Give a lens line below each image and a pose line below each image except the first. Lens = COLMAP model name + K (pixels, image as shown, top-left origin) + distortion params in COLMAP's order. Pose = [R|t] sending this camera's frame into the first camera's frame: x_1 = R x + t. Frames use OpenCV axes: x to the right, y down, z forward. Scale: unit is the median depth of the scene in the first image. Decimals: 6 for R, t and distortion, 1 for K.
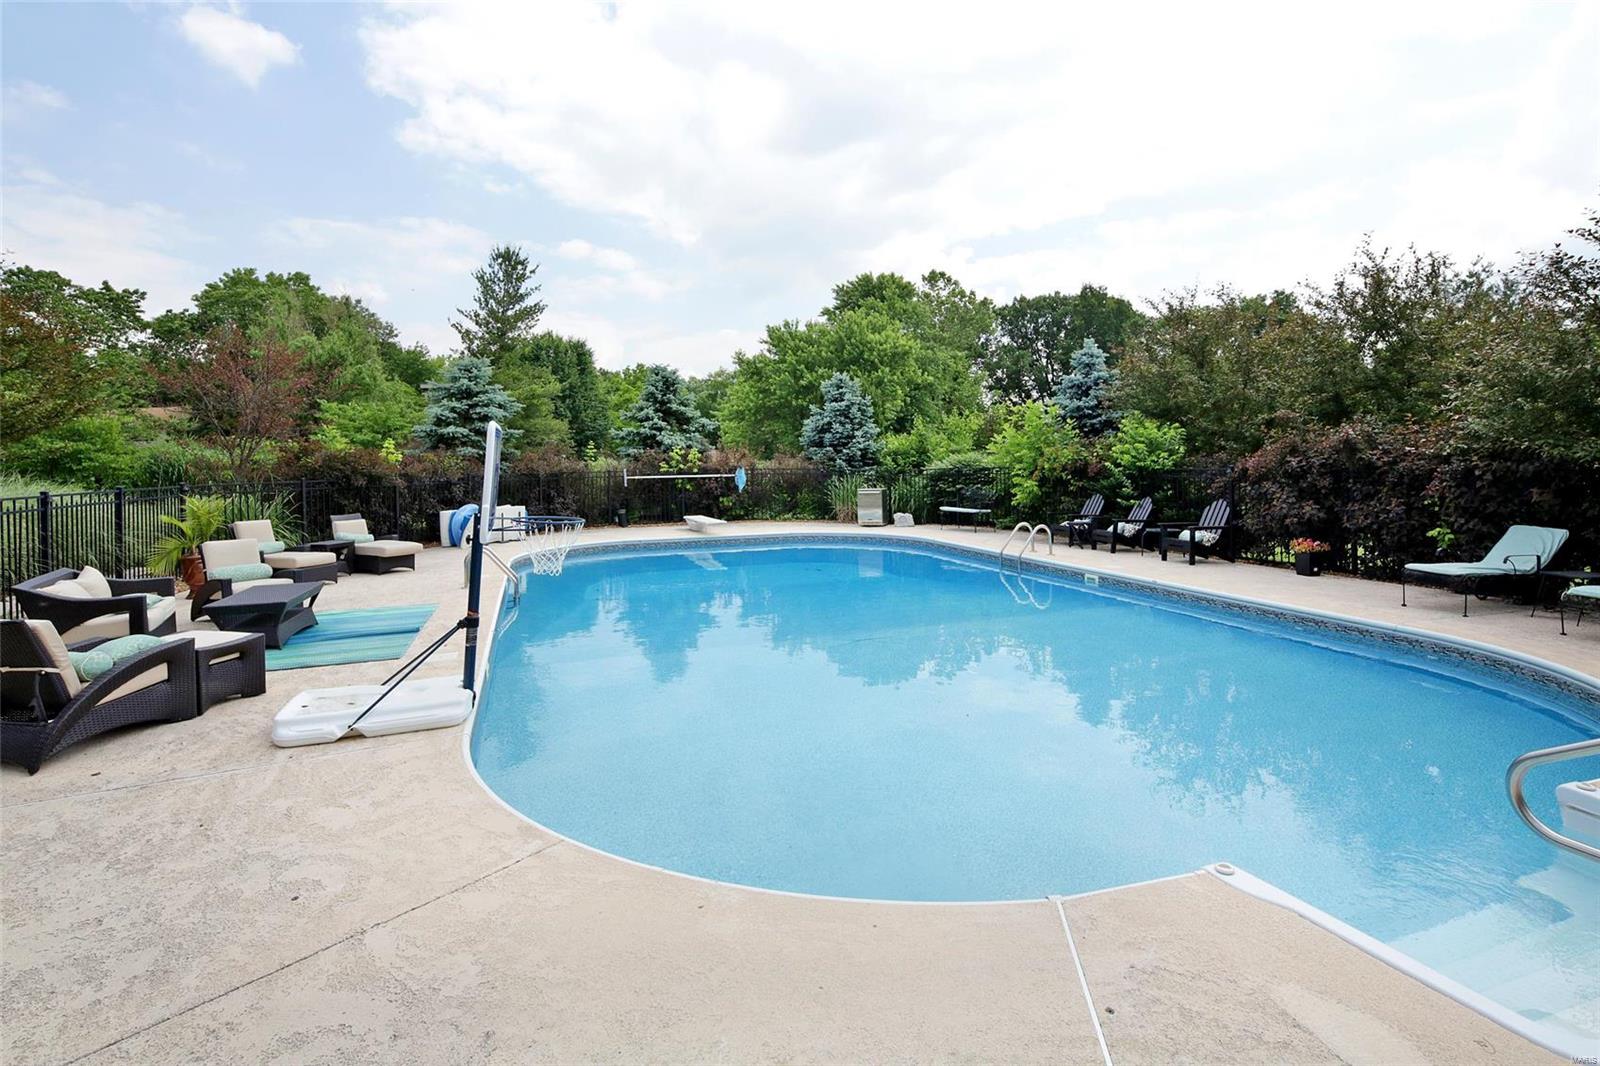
lens RADIAL K [[780.2, 0, 801.0], [0, 780.2, 515.6], [0, 0, 1]] dist [-0.003768, -0.000630]
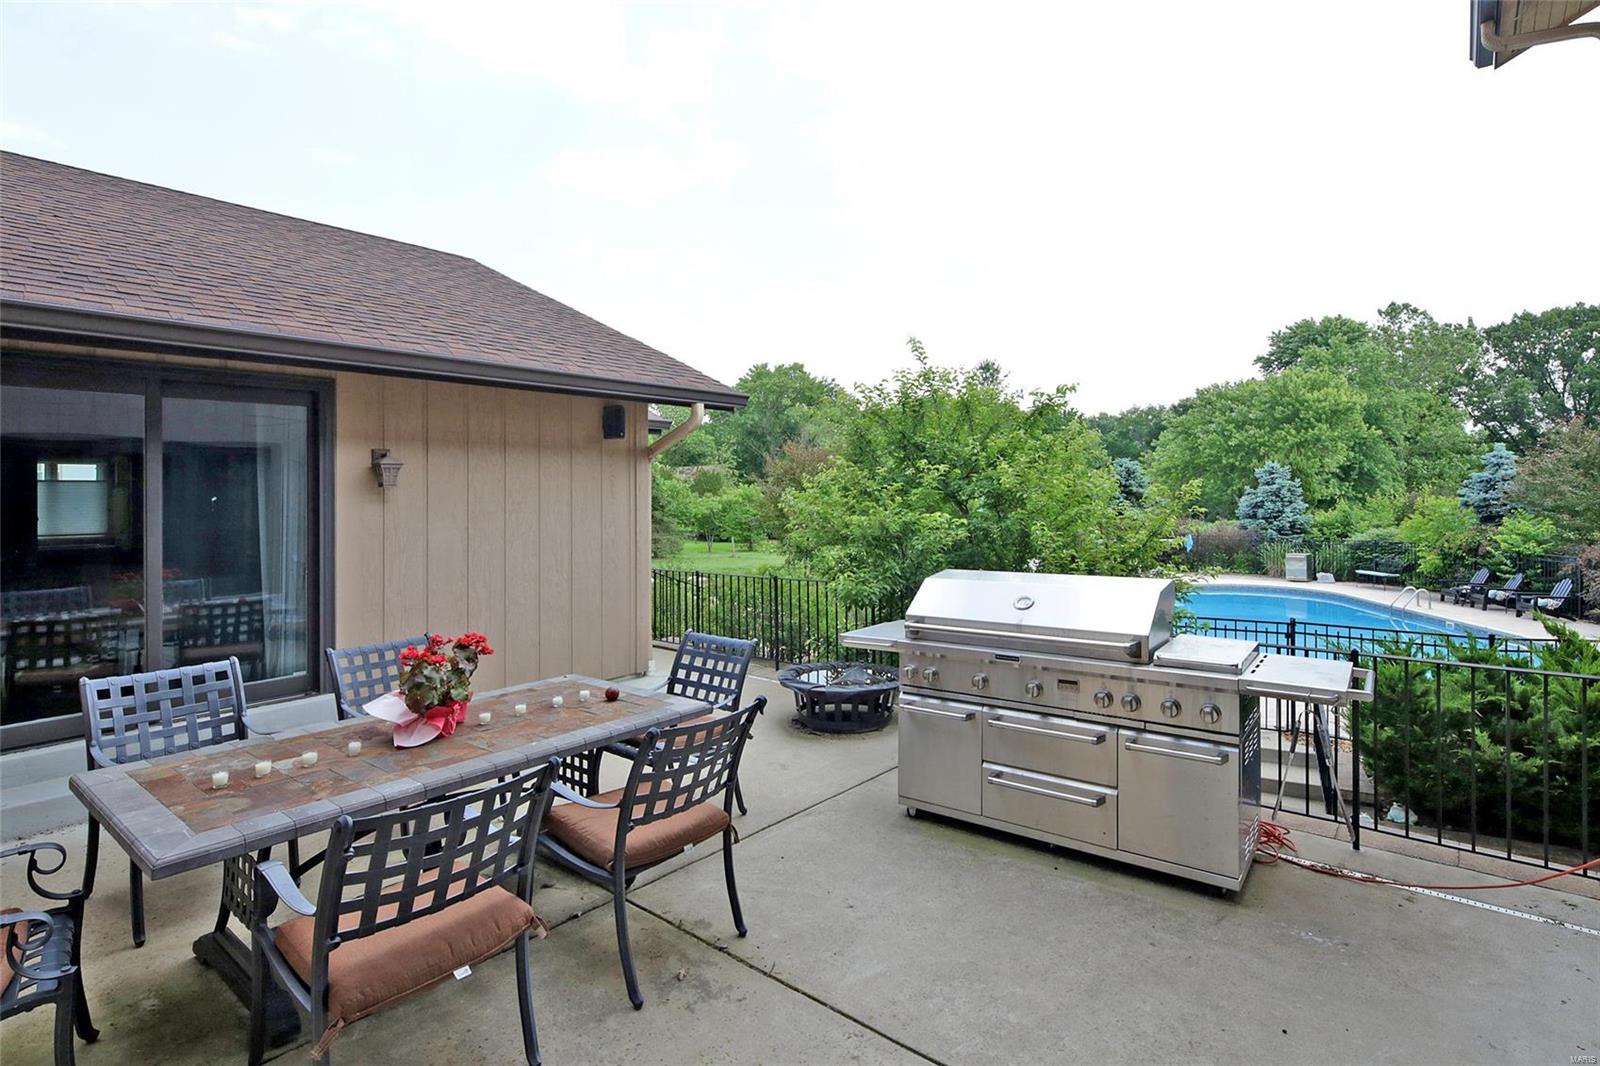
lens RADIAL K [[787.2, 0, 800.0], [0, 787.2, 533.0], [0, 0, 1]] dist [0.000865, -0.000292]
pose [[0.881836, 0.018540, -0.471191, -0.024989], [-0.028260, 0.999509, -0.013561, -0.024995], [0.470708, 0.025275, 0.881927, -0.552843]]
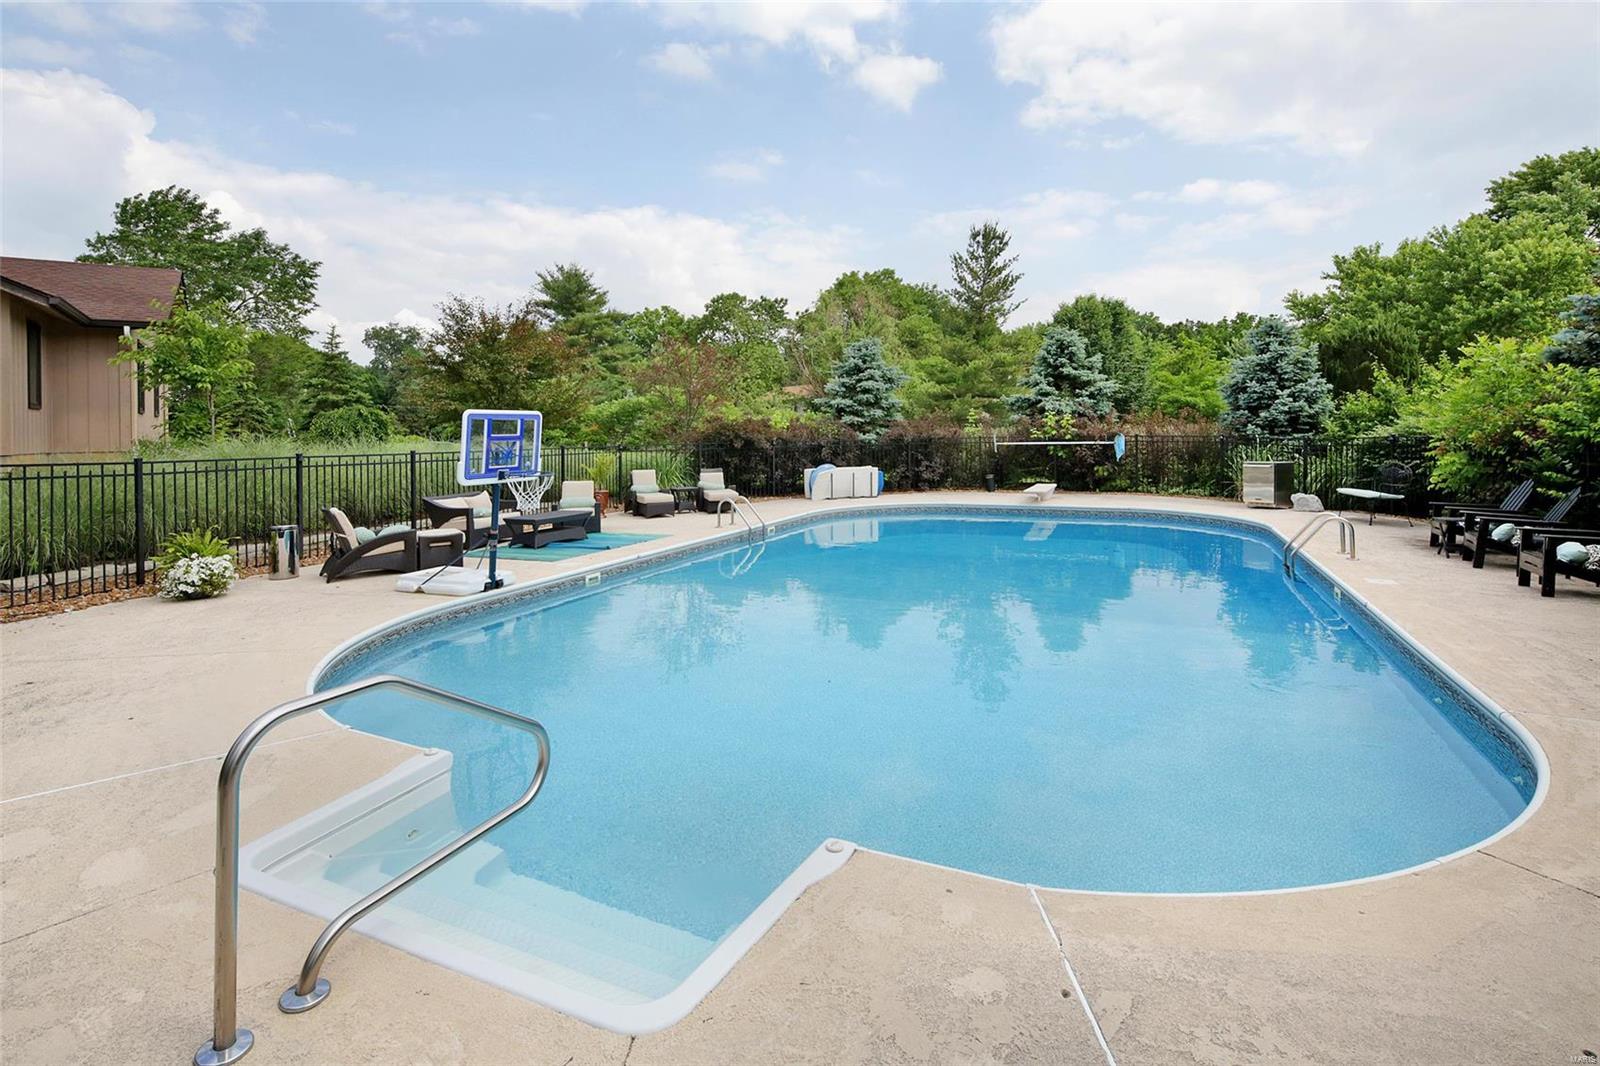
lens RADIAL K [[776.4, 0, 772.7], [0, 776.4, 488.1], [0, 0, 1]] dist [0.002664, 0.000282]
pose [[0.723392, 0.053356, -0.688373, 0.250486], [-0.044612, 0.998538, 0.030516, -0.007837], [0.688995, 0.008635, 0.724715, 0.057707]]
